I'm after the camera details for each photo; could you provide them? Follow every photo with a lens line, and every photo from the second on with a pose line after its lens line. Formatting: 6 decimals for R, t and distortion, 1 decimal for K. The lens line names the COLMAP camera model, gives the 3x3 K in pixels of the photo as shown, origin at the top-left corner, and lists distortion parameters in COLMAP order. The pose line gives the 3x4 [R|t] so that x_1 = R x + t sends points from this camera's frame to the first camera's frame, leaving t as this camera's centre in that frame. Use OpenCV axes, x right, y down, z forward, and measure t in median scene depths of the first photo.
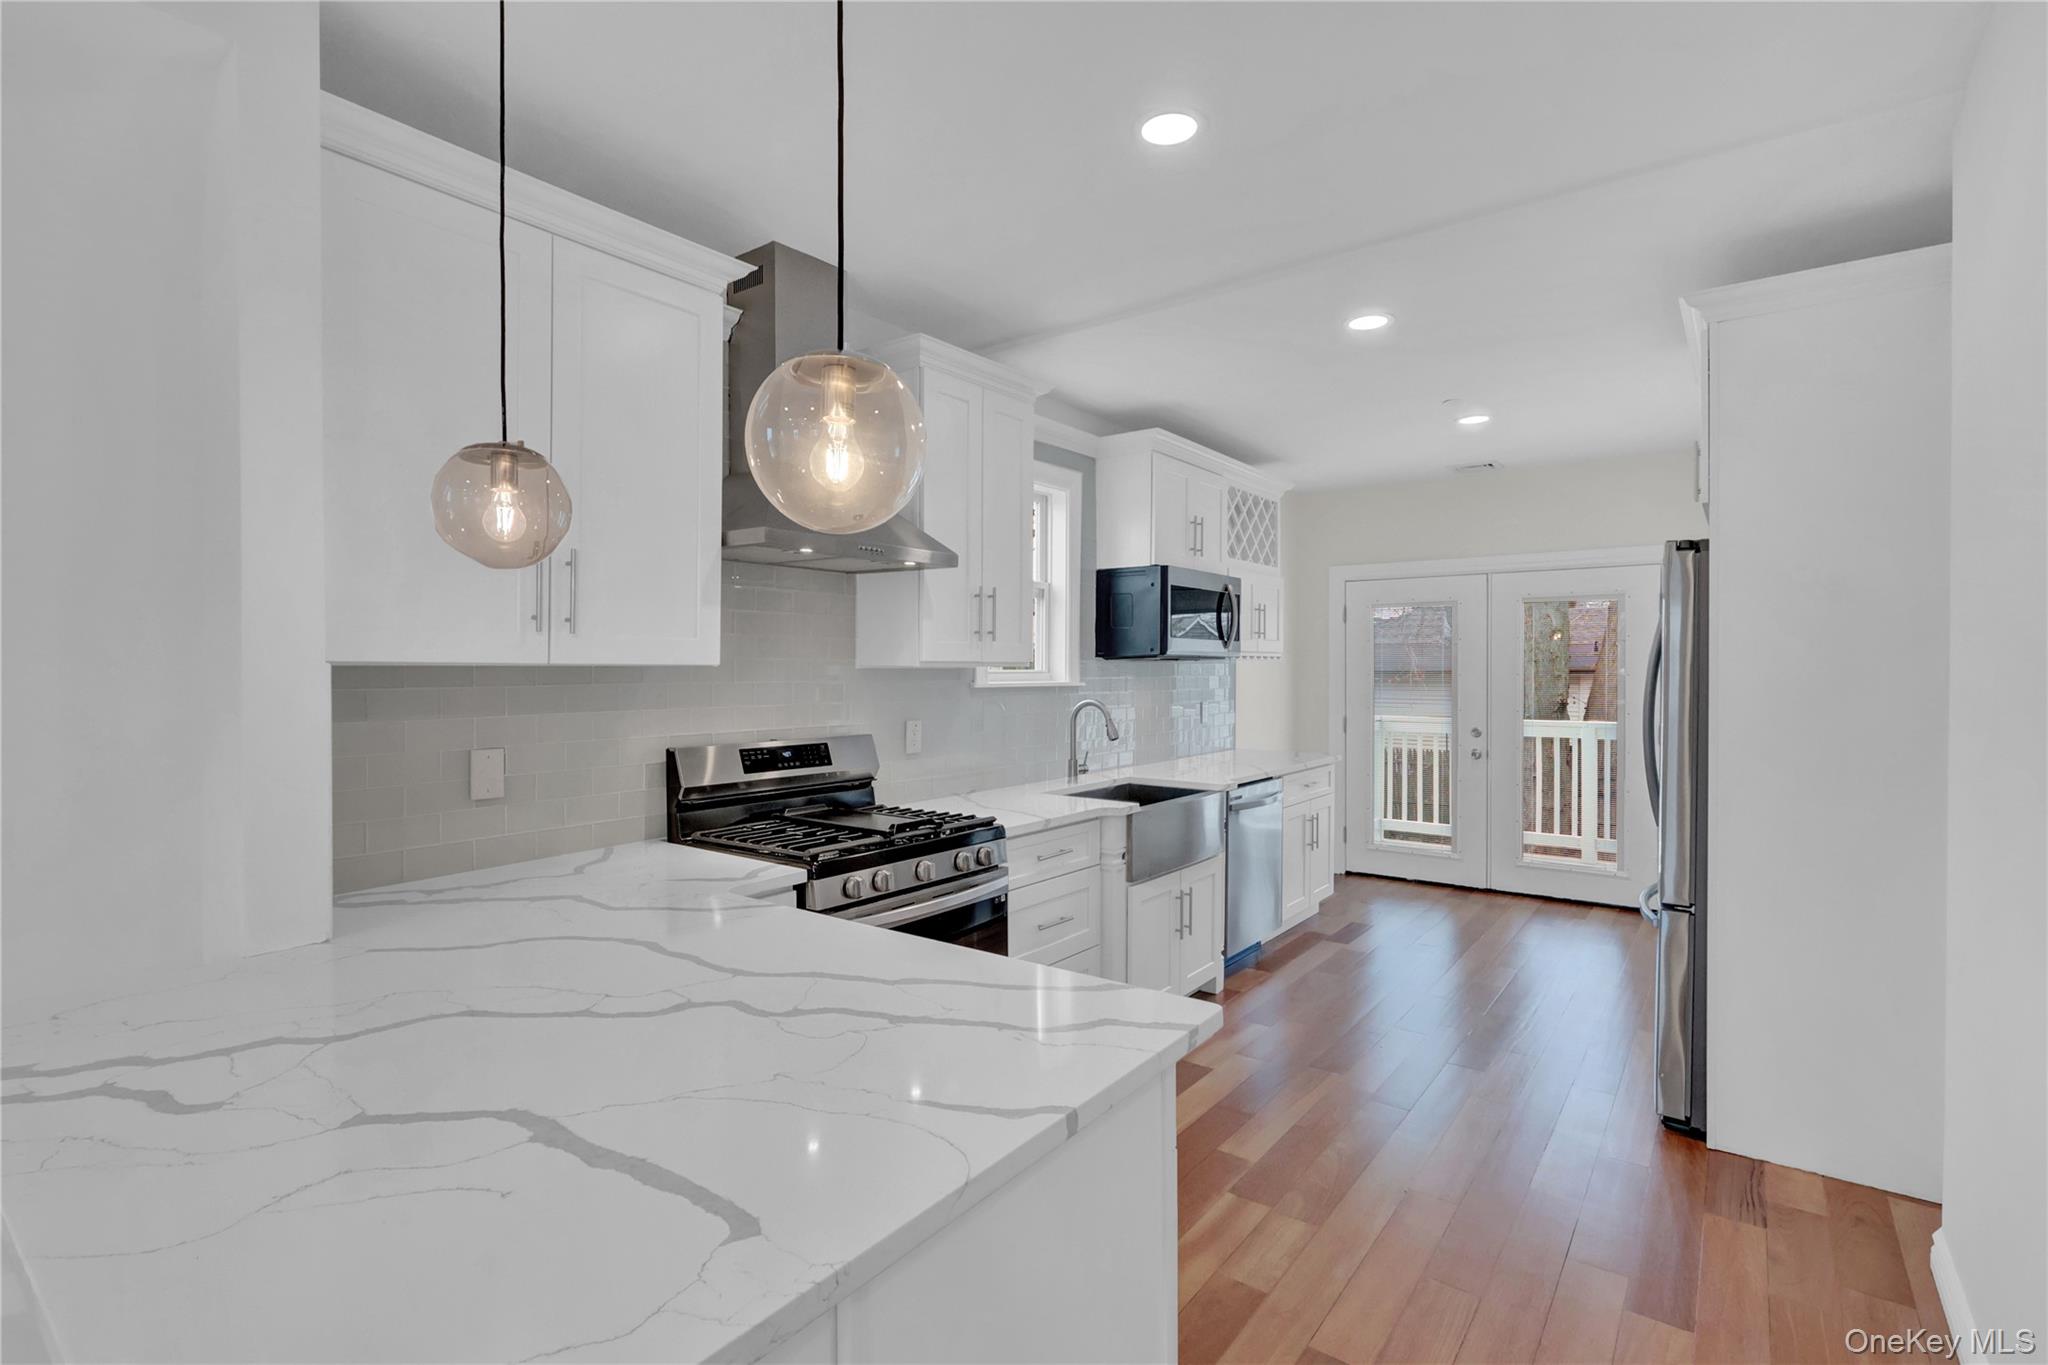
lens RADIAL K [[945.2, 0, 1059.0], [0, 945.2, 675.9], [0, 0, 1]] dist [-0.001012, 0.000968]
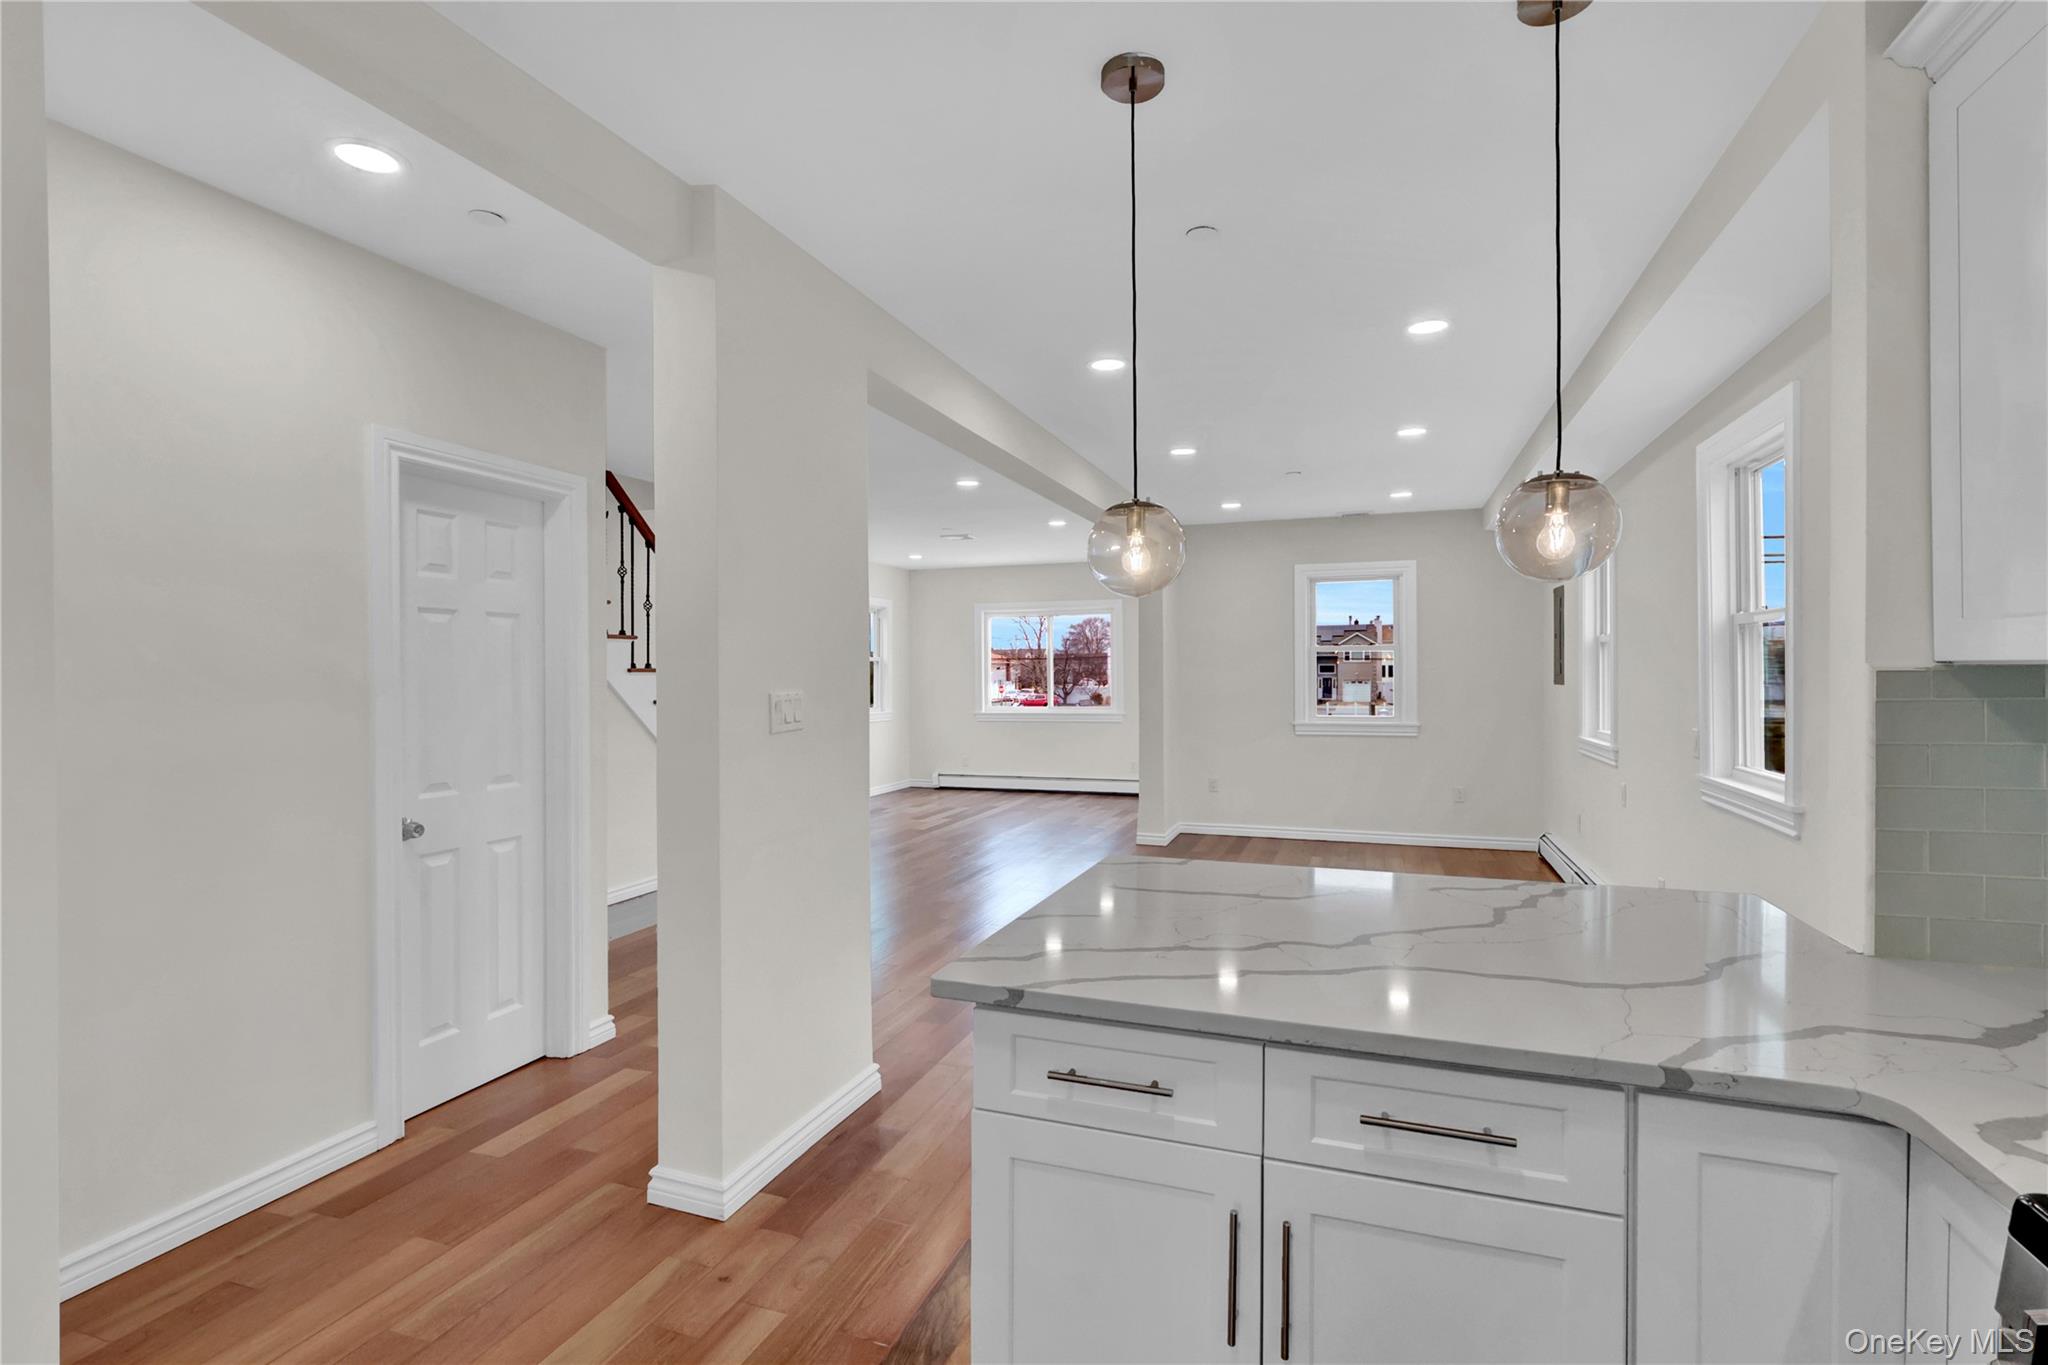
lens RADIAL K [[945.2, 0, 1042.9], [0, 945.2, 675.4], [0, 0, 1]] dist [-0.001012, 0.000968]
pose [[-0.958180, 0.001396, -0.286162, 0.118695], [-0.001846, 0.999937, 0.011060, -0.004282], [0.286160, 0.011125, -0.958117, 0.684937]]
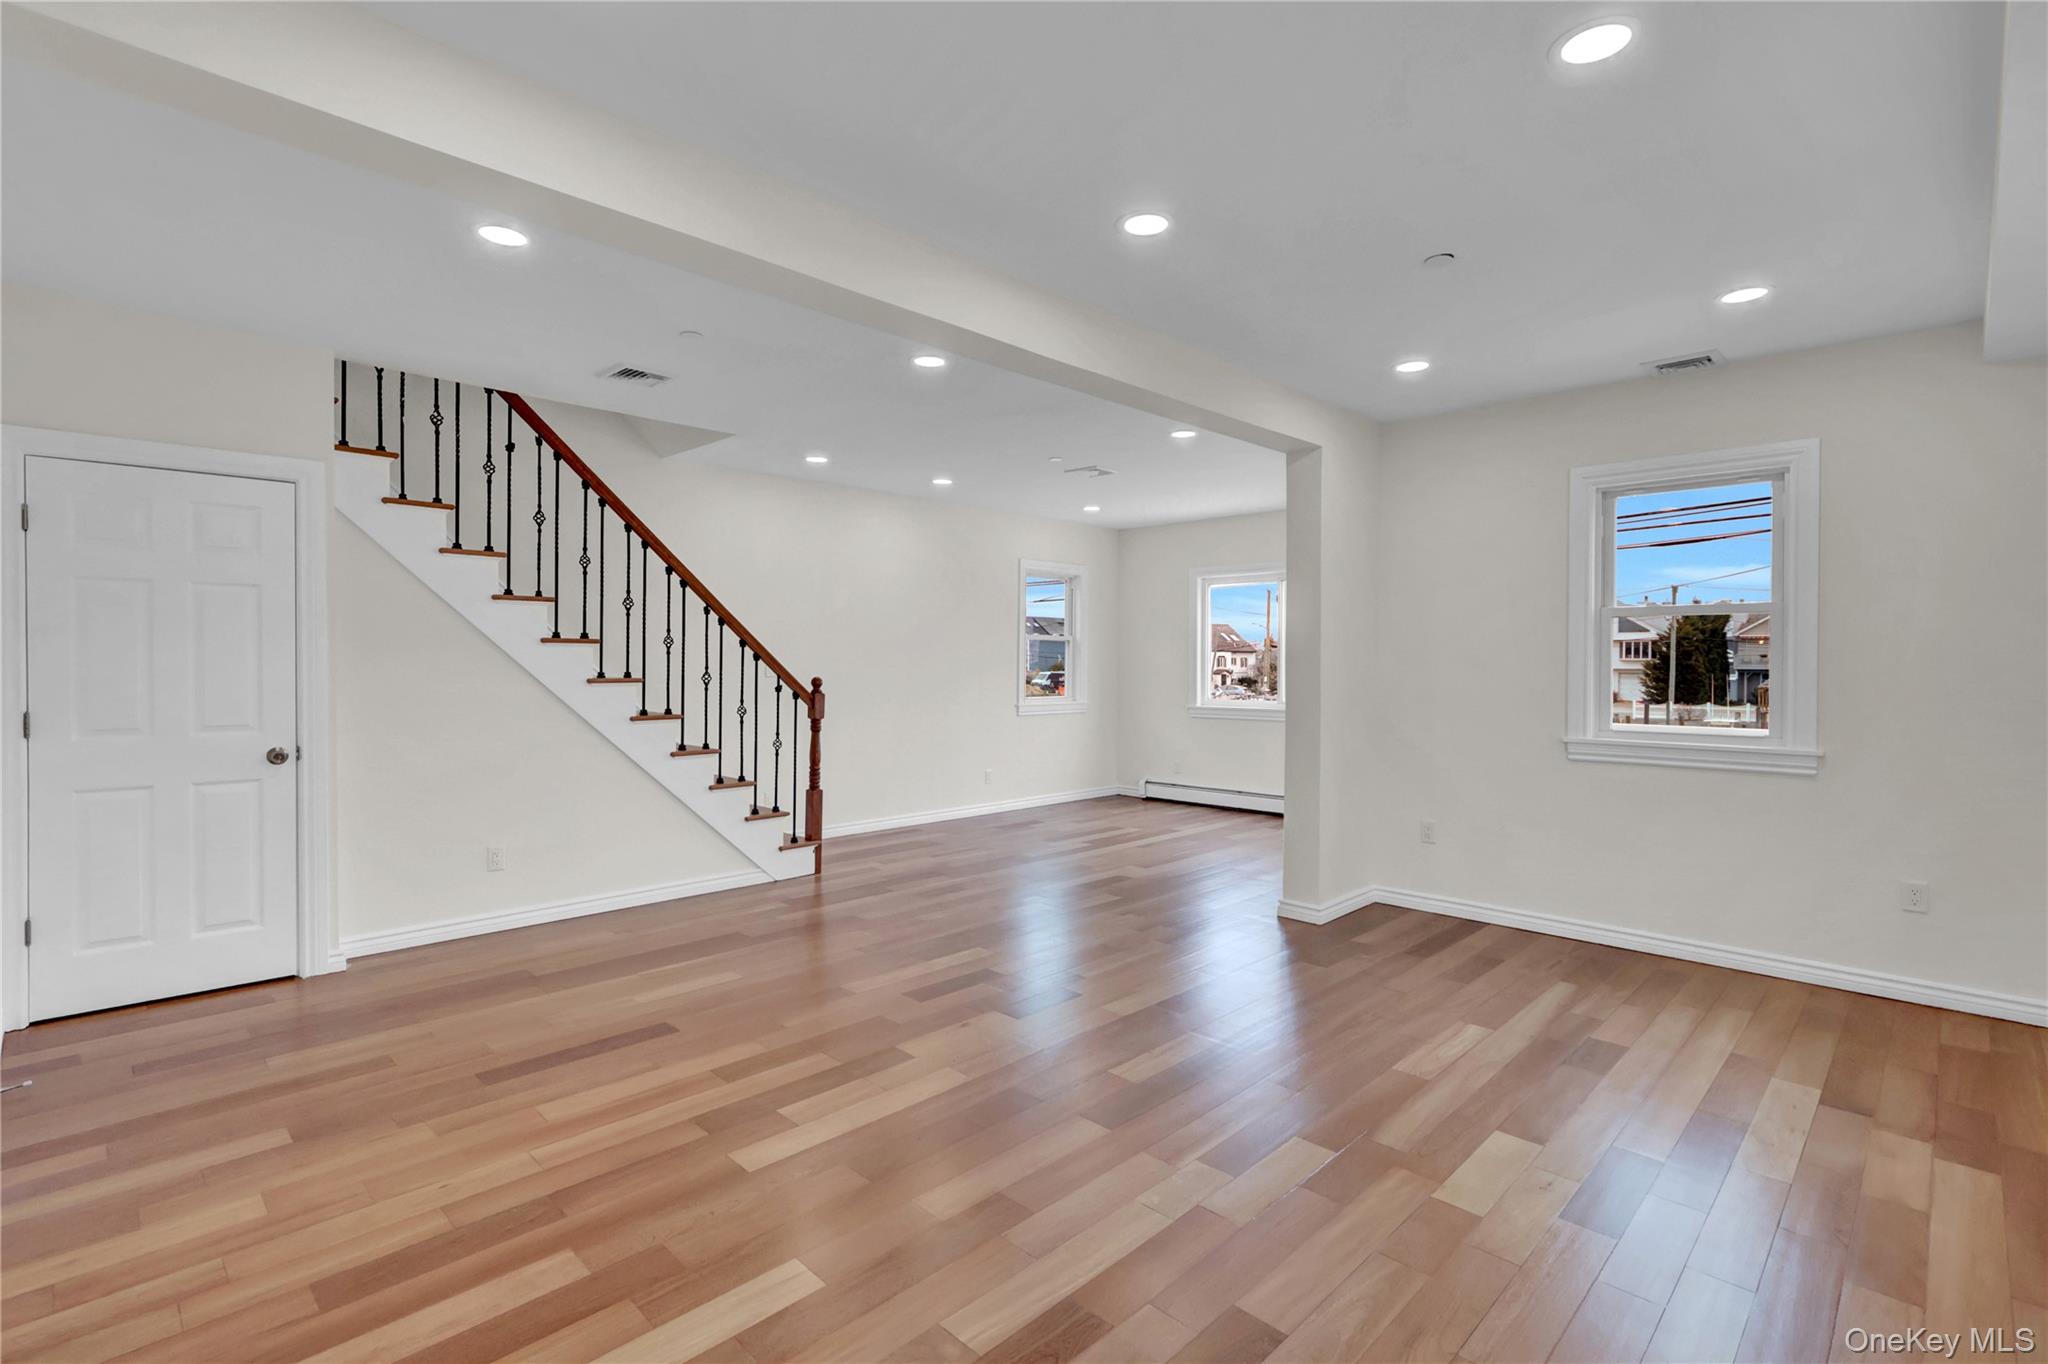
lens RADIAL K [[945.2, 0, 1062.8], [0, 945.2, 674.4], [0, 0, 1]] dist [-0.001012, 0.000968]
pose [[-0.990923, -0.011463, 0.133943, -0.456702], [-0.008584, 0.999720, 0.022048, 0.015452], [-0.134158, 0.020698, -0.990744, 0.202703]]
